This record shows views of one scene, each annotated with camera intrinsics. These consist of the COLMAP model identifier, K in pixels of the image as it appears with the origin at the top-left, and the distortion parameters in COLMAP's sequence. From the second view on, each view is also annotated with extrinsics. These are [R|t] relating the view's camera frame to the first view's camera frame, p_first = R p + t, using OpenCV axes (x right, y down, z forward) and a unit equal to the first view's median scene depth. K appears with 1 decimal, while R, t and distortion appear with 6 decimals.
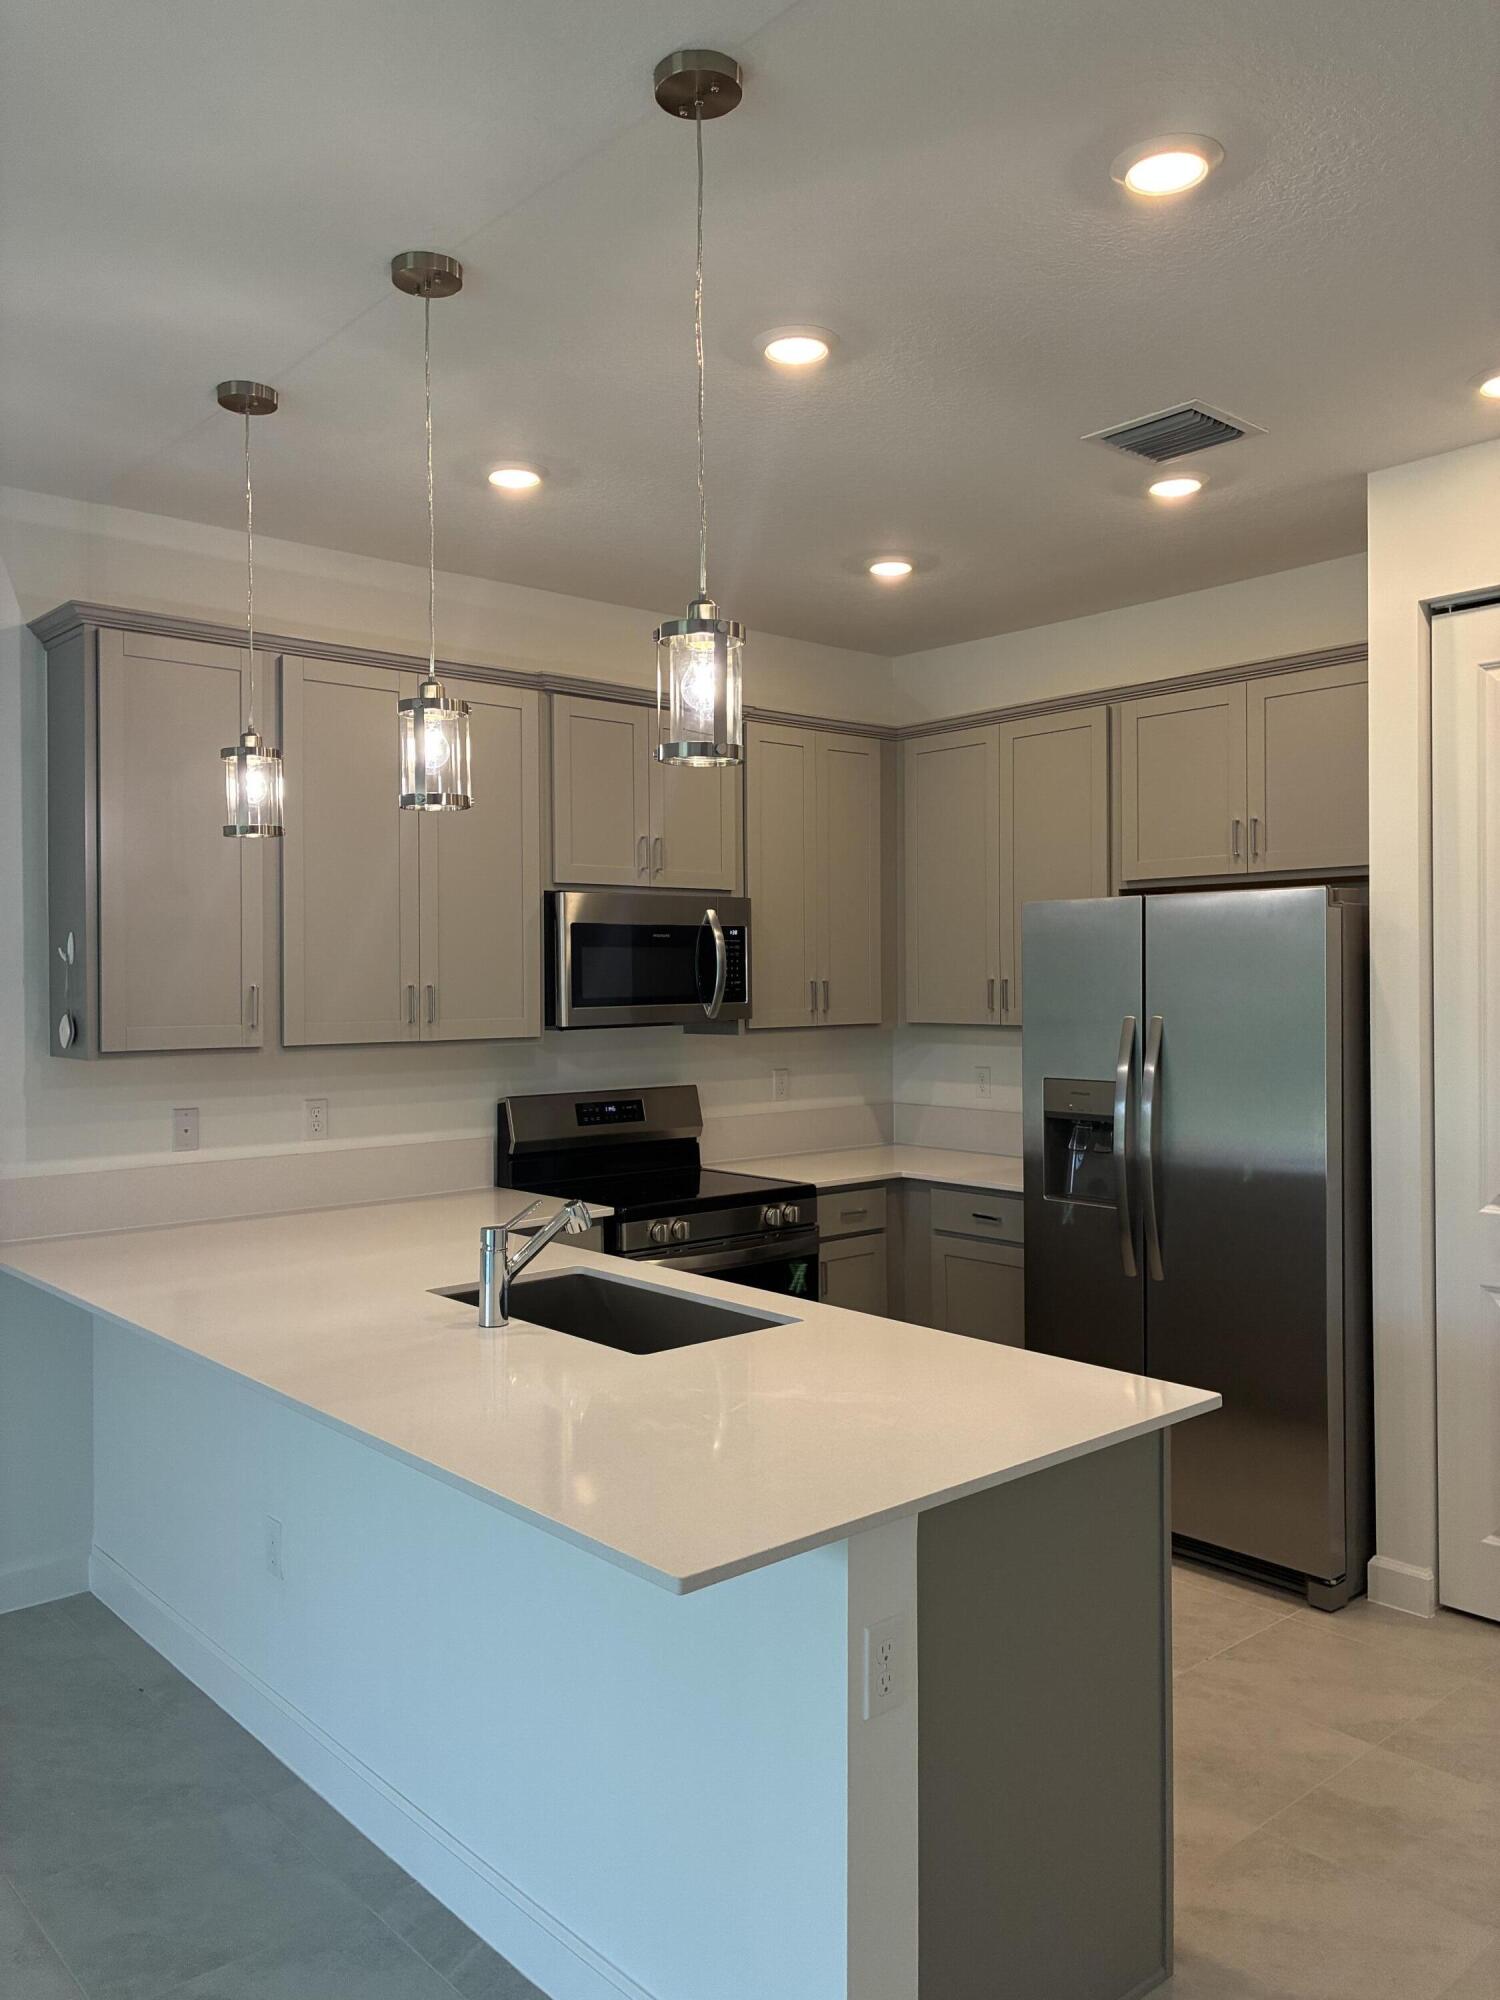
lens RADIAL K [[1561.7, 0, 750.0], [0, 1561.7, 1000.0], [0, 0, 1]] dist [0.060137, -0.005907]
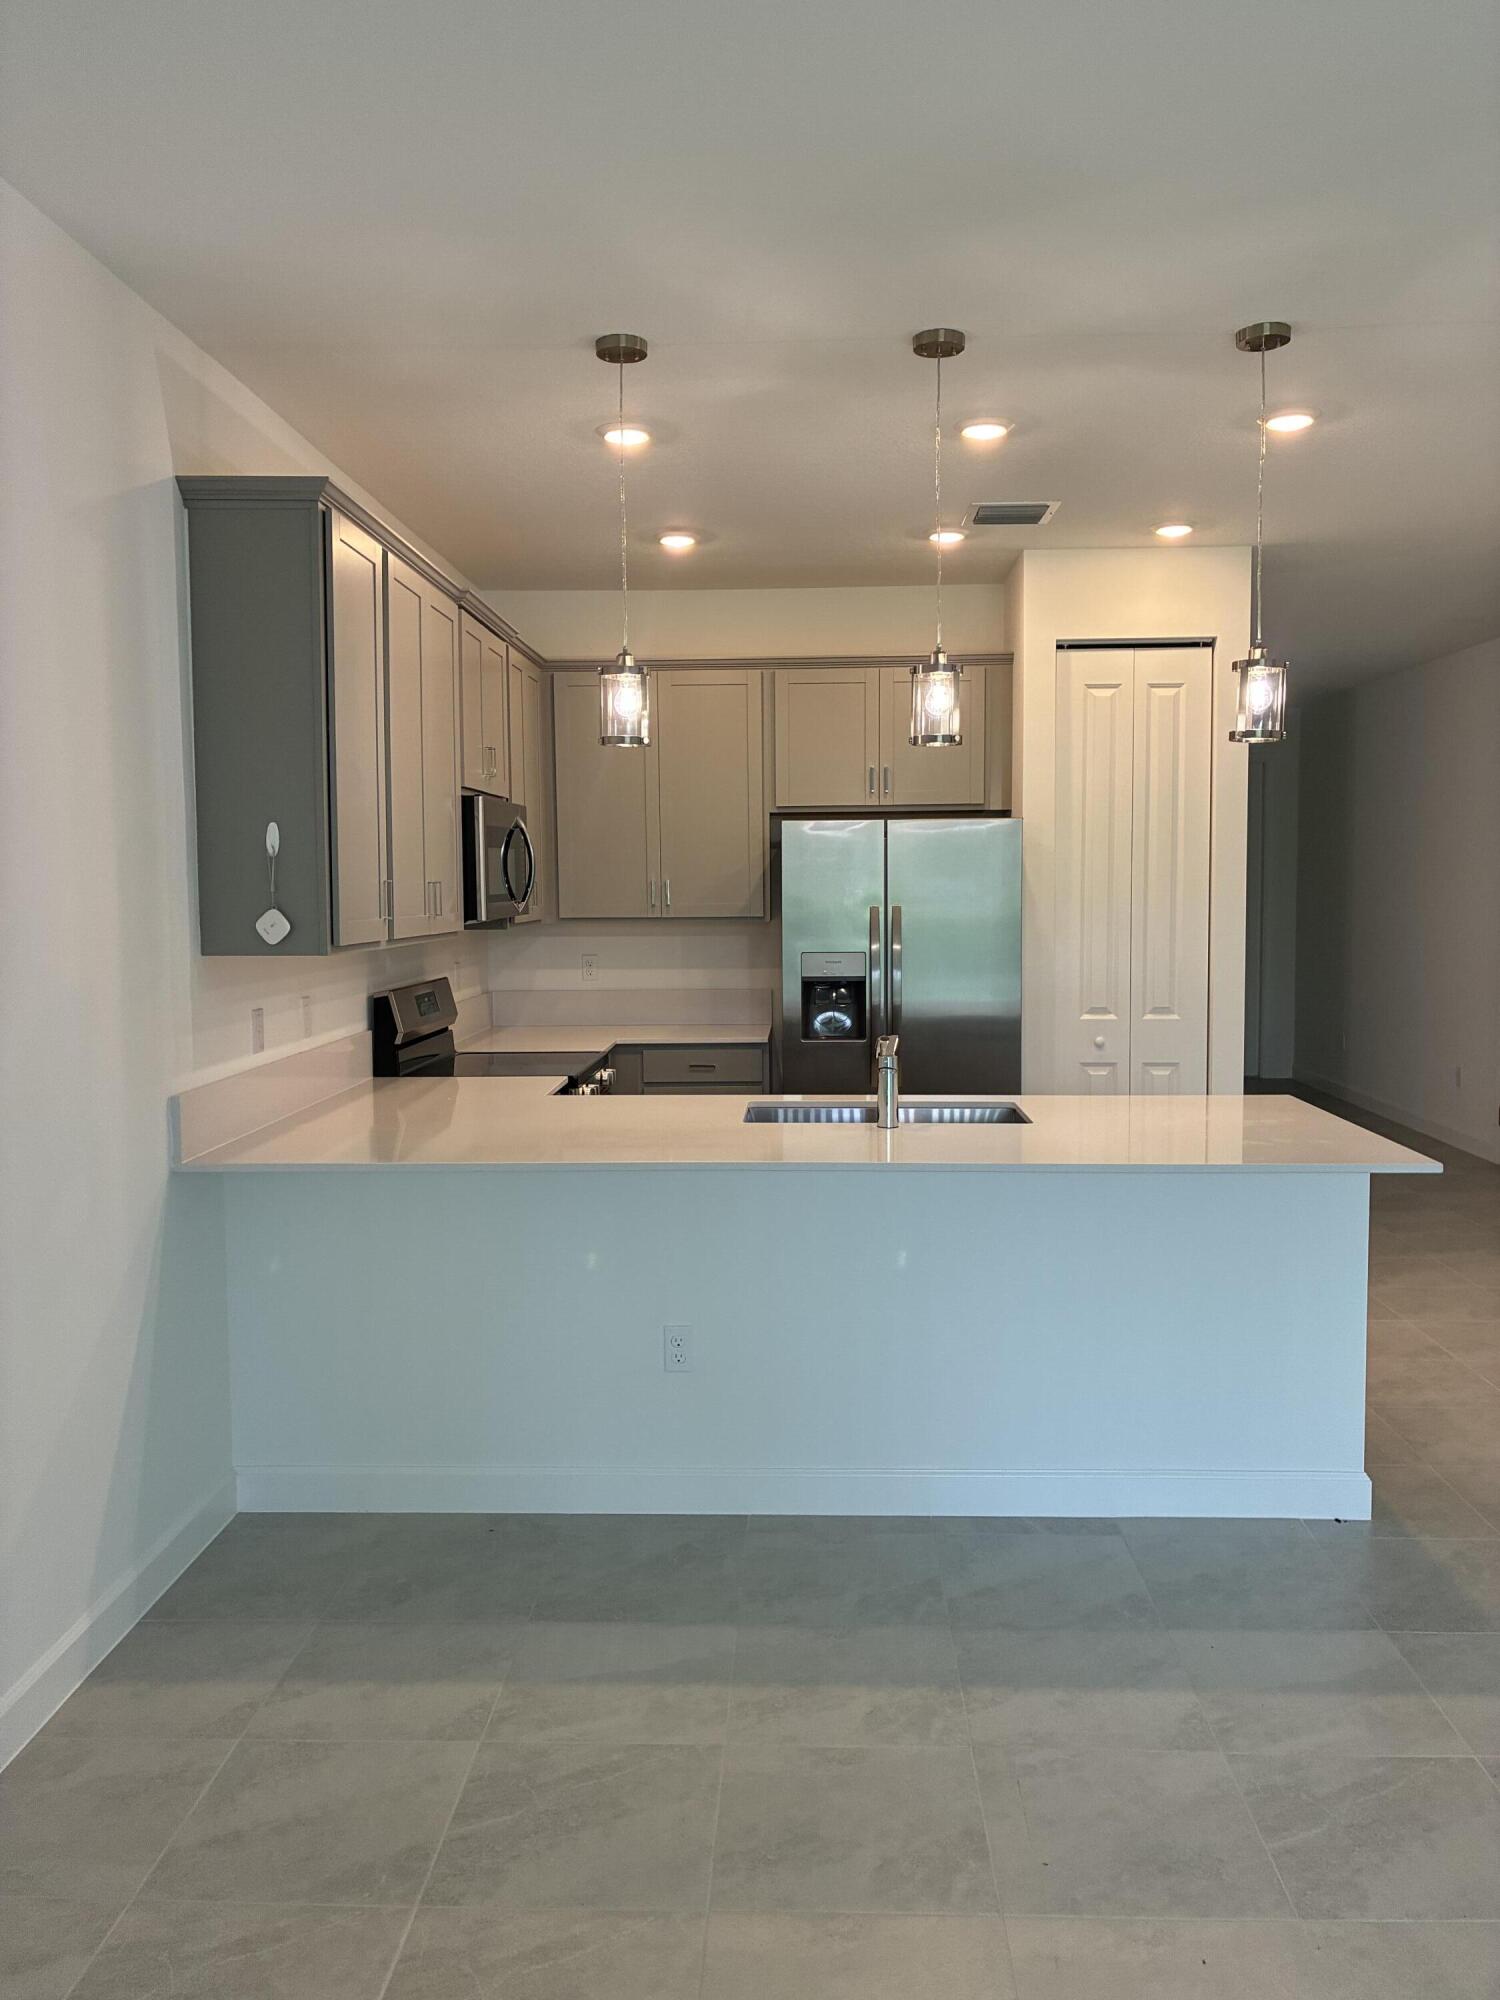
lens RADIAL K [[1561.7, 0, 750.0], [0, 1561.7, 1000.0], [0, 0, 1]] dist [0.060137, -0.005907]
pose [[0.689824, -0.050540, 0.722211, -0.836298], [0.009773, 0.998120, 0.060513, 0.008164], [-0.723912, -0.034685, 0.689020, 0.117762]]
